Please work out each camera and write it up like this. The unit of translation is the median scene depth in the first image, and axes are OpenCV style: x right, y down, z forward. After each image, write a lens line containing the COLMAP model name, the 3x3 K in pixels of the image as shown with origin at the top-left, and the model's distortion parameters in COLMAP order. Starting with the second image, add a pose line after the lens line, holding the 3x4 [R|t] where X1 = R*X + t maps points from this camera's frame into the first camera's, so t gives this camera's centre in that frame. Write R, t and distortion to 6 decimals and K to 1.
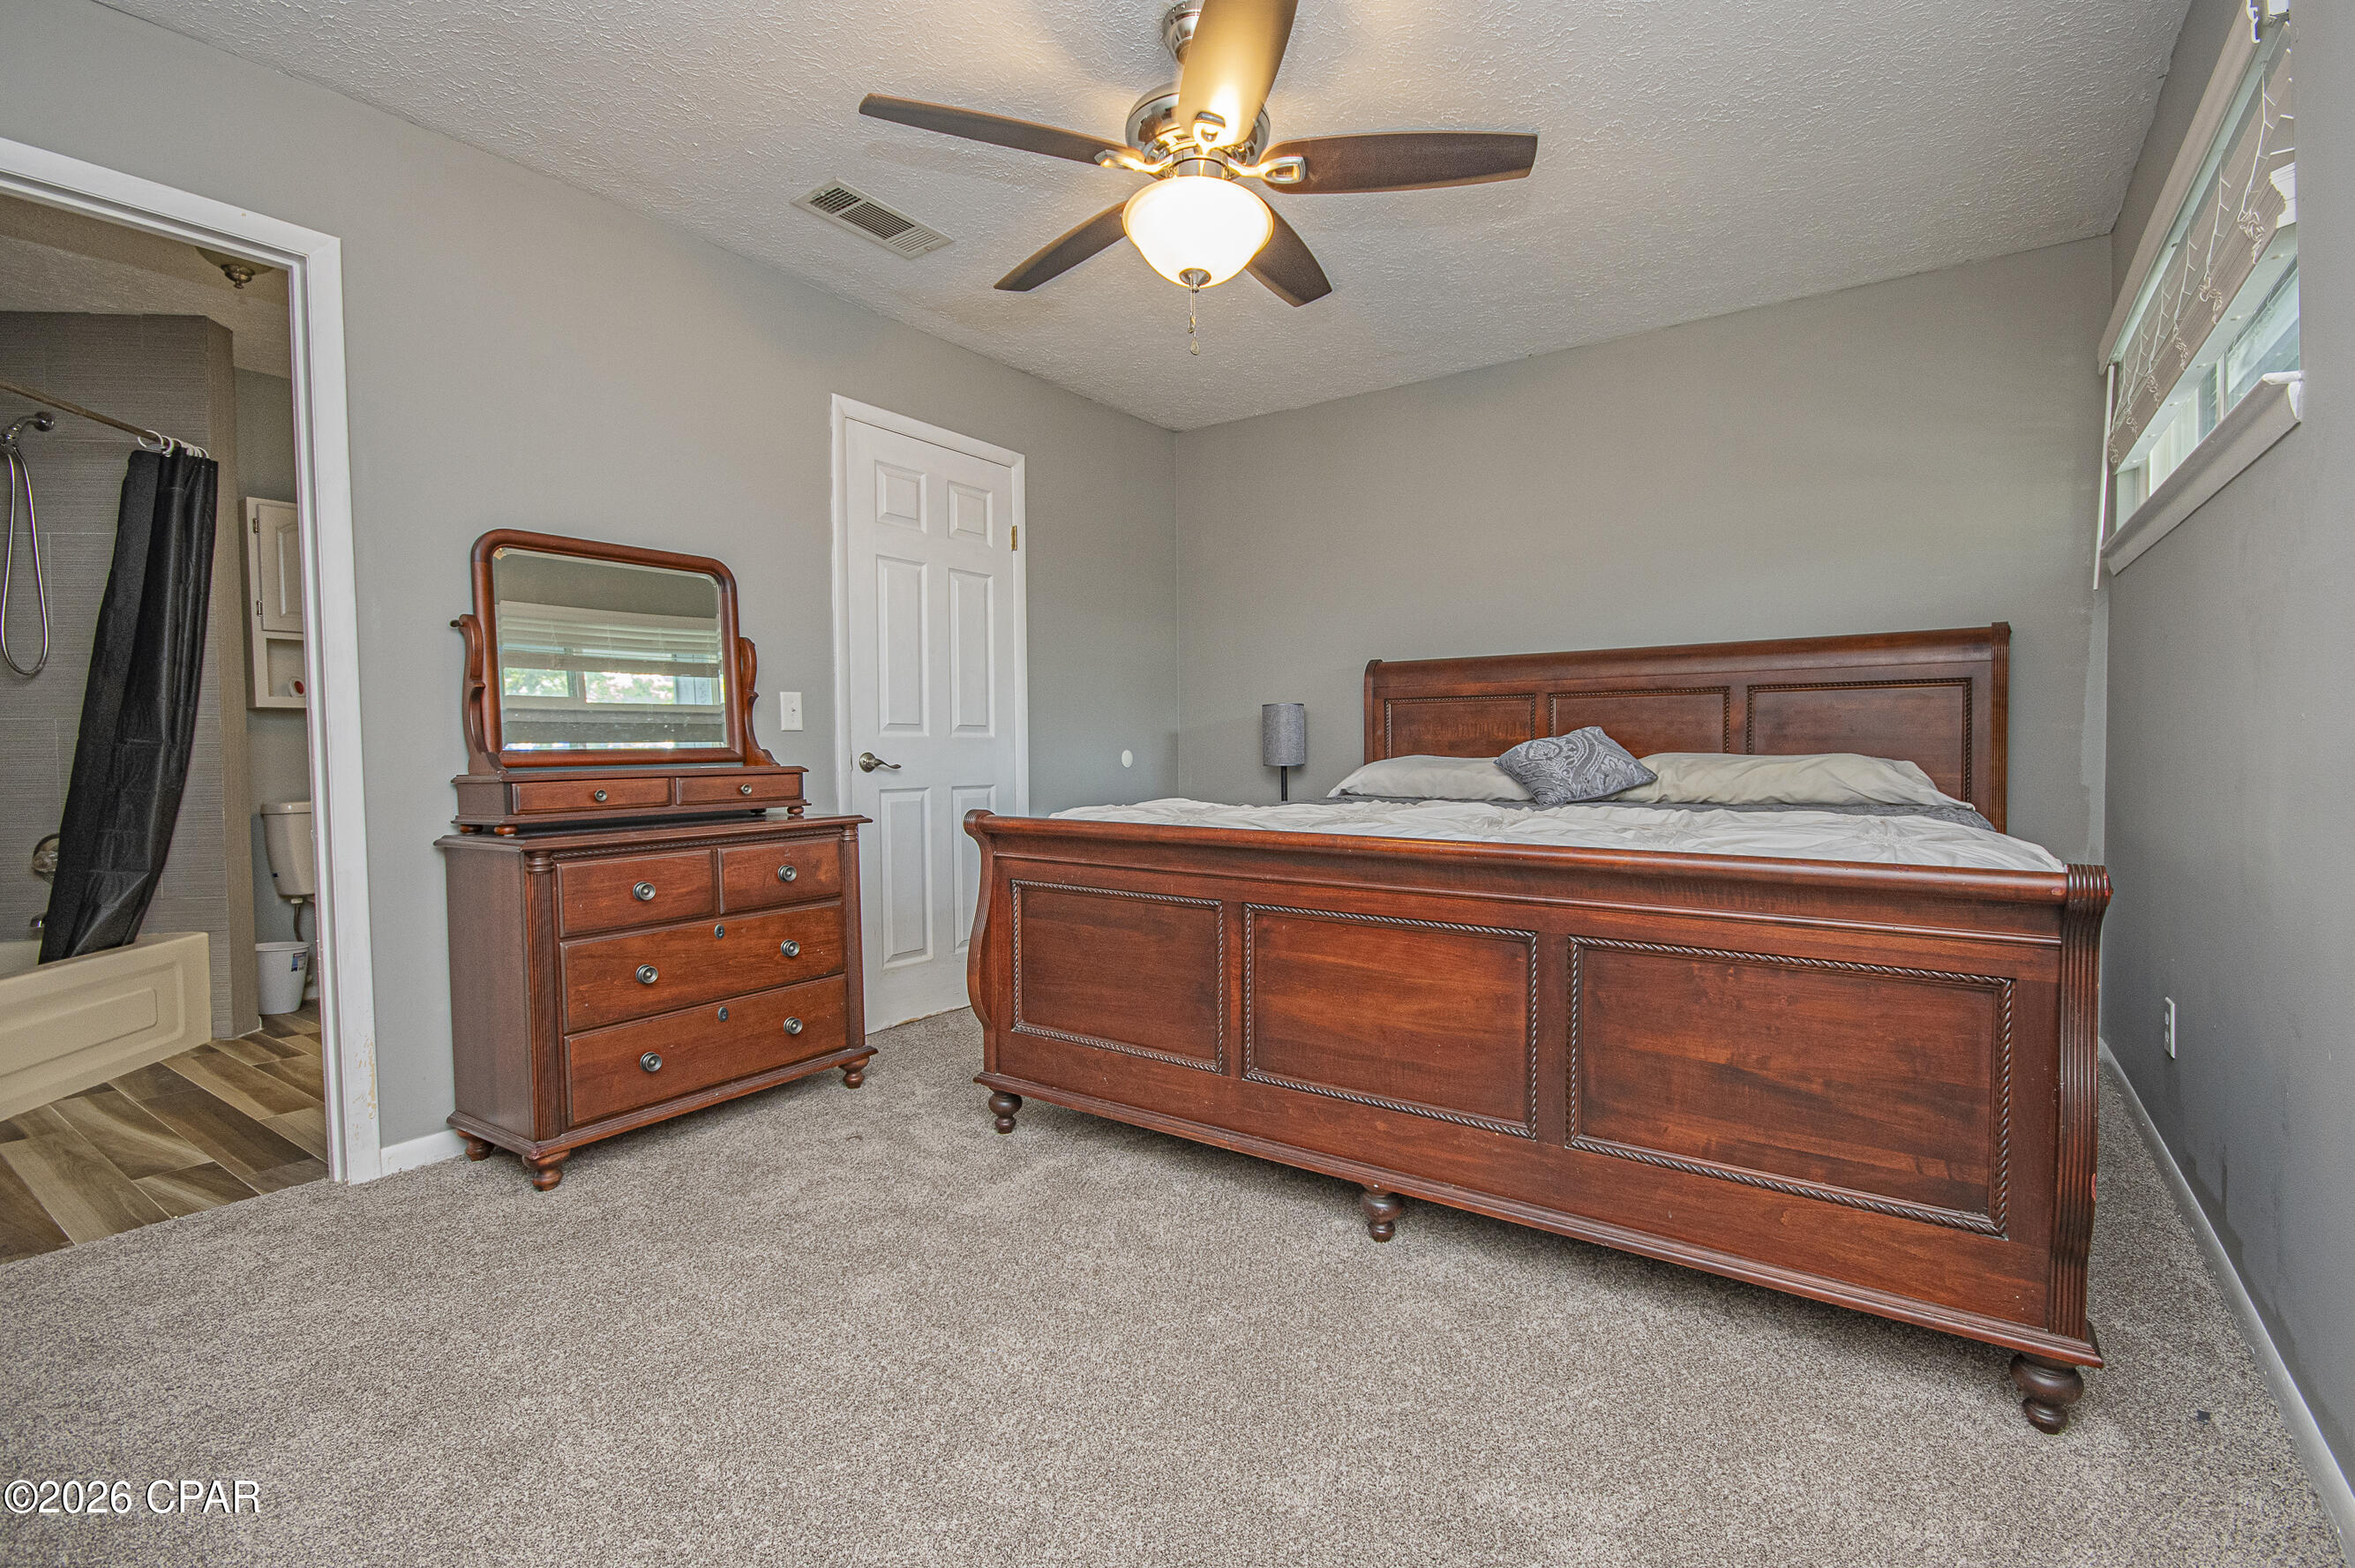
lens RADIAL K [[1059.5, 0, 1202.5], [0, 1059.5, 784.6], [0, 0, 1]] dist [-0.000137, -0.016117]
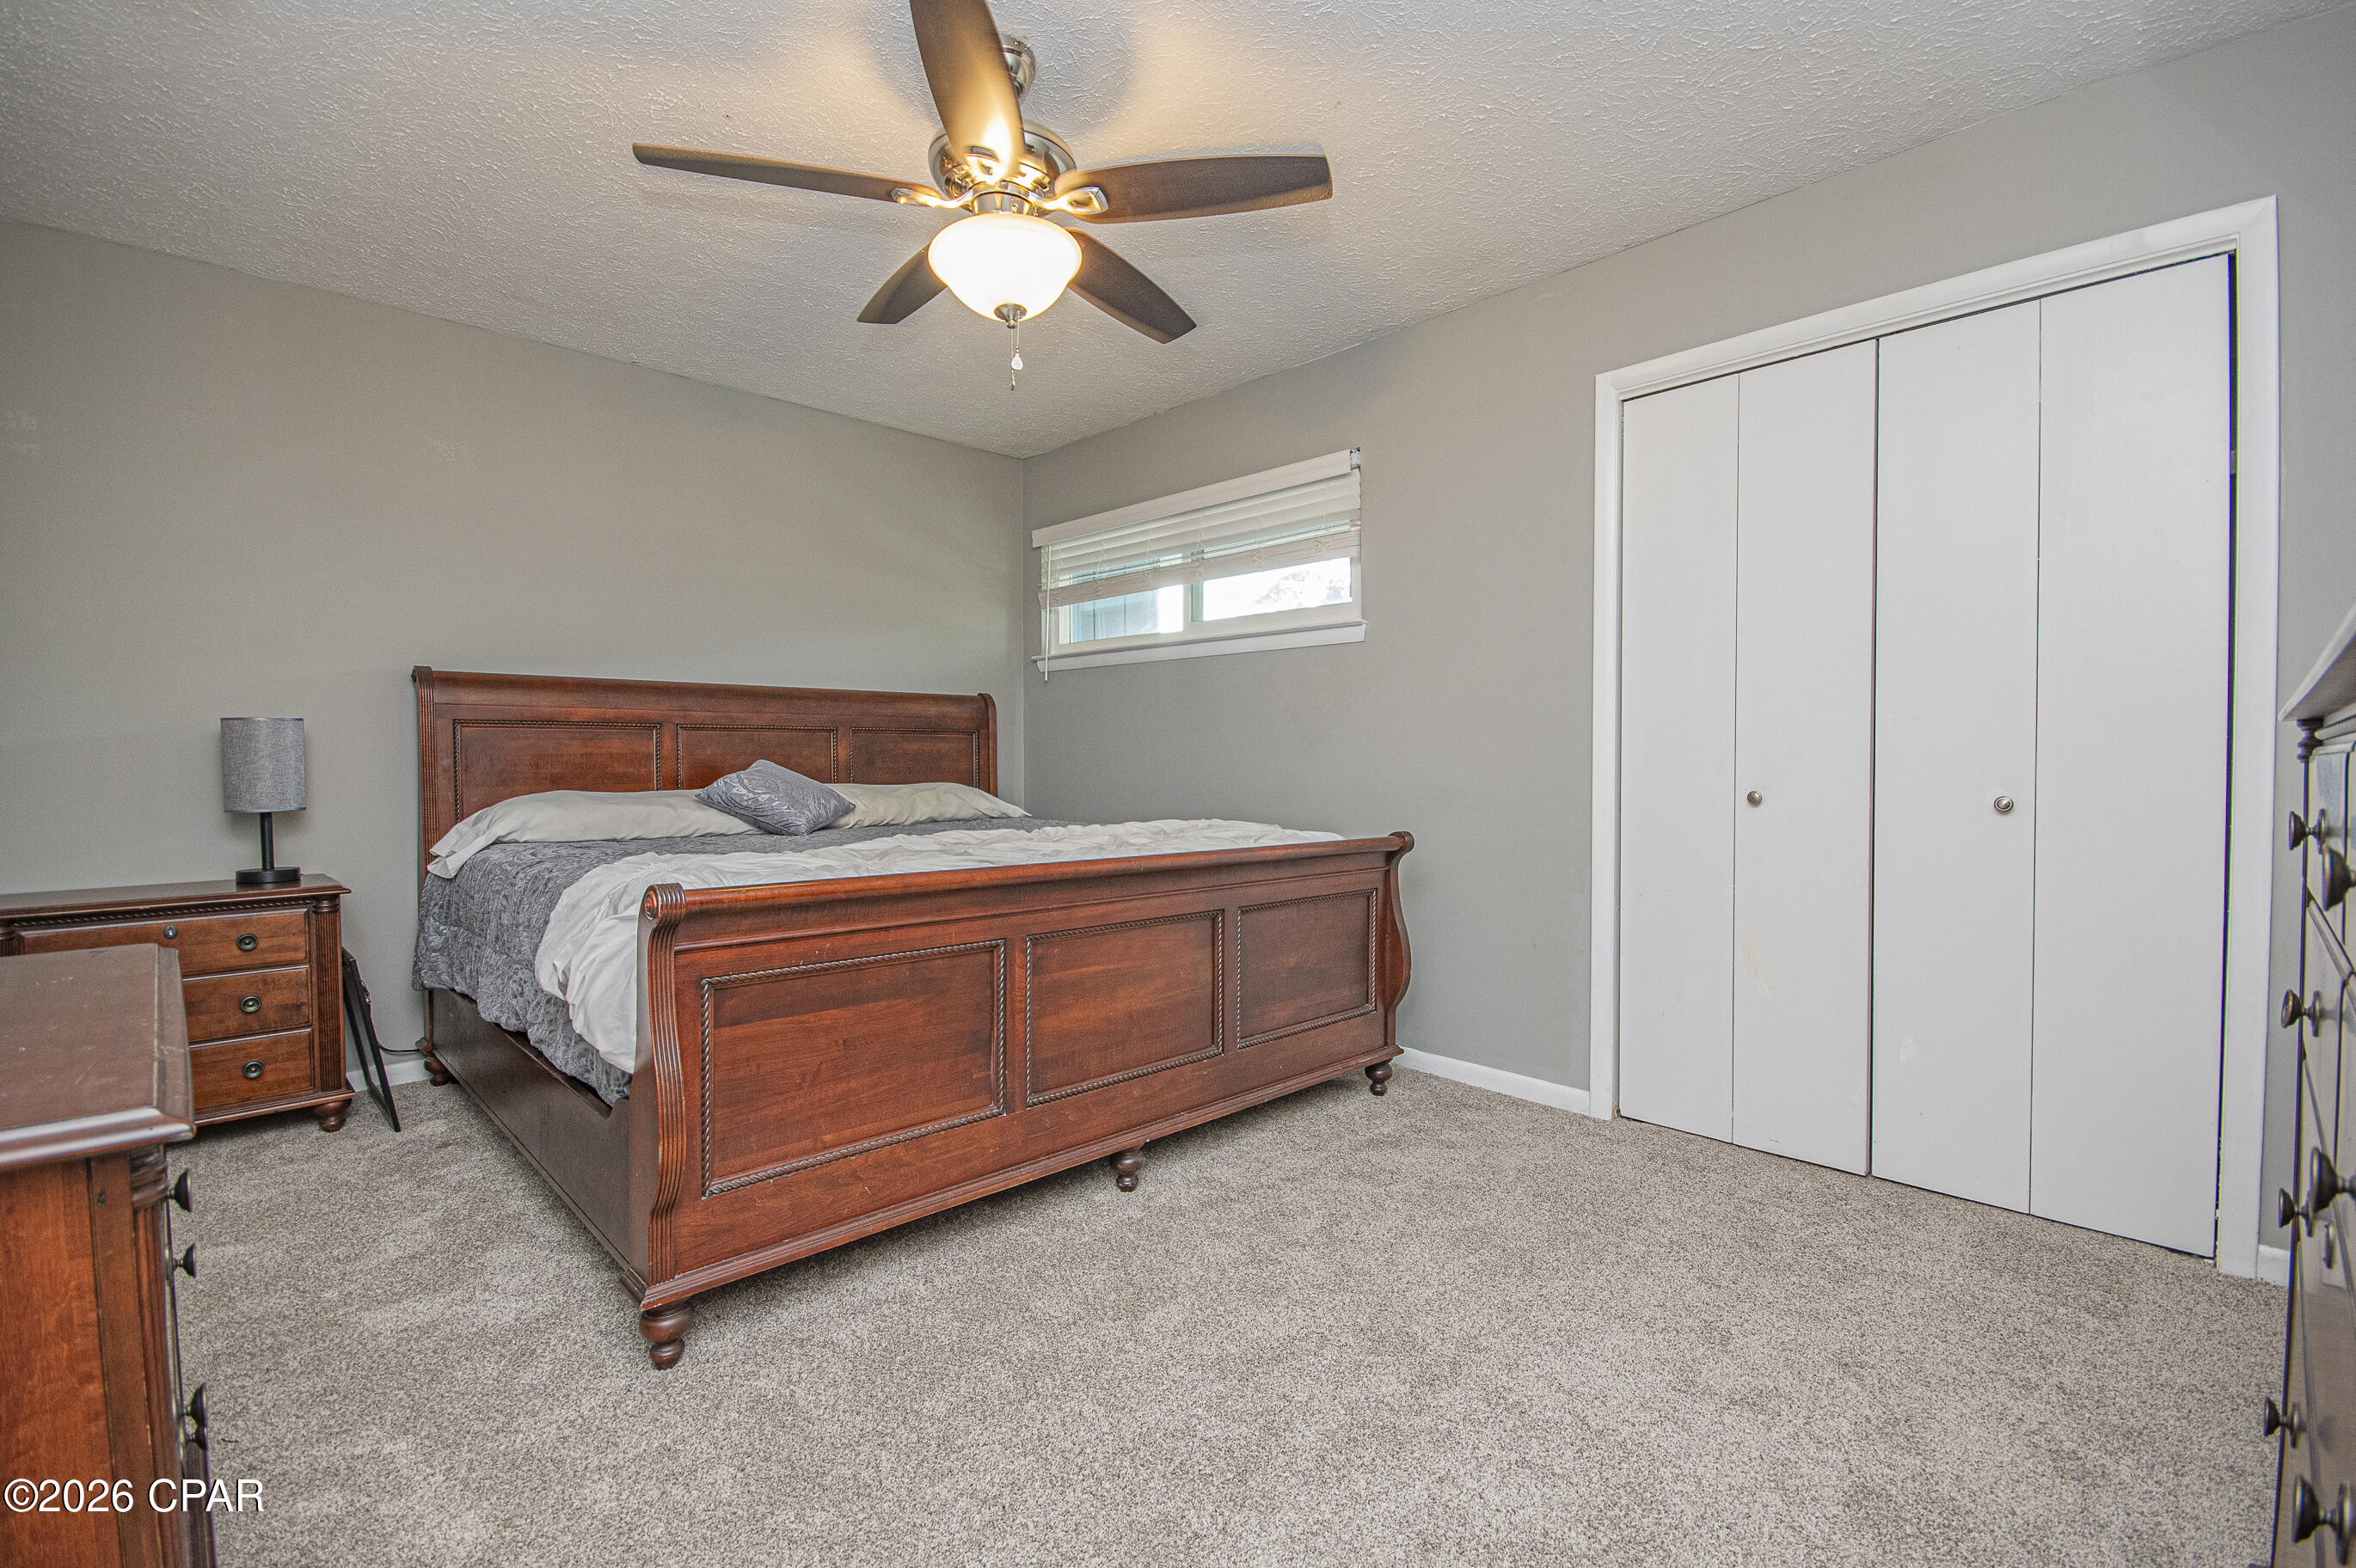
lens RADIAL K [[1035.3, 0, 1190.9], [0, 1035.3, 783.9], [0, 0, 1]] dist [0.002809, -0.008350]
pose [[0.189007, -0.011871, 0.981904, -0.903125], [0.037751, 0.999276, 0.004815, -0.033803], [-0.981250, 0.036158, 0.189318, 0.640857]]
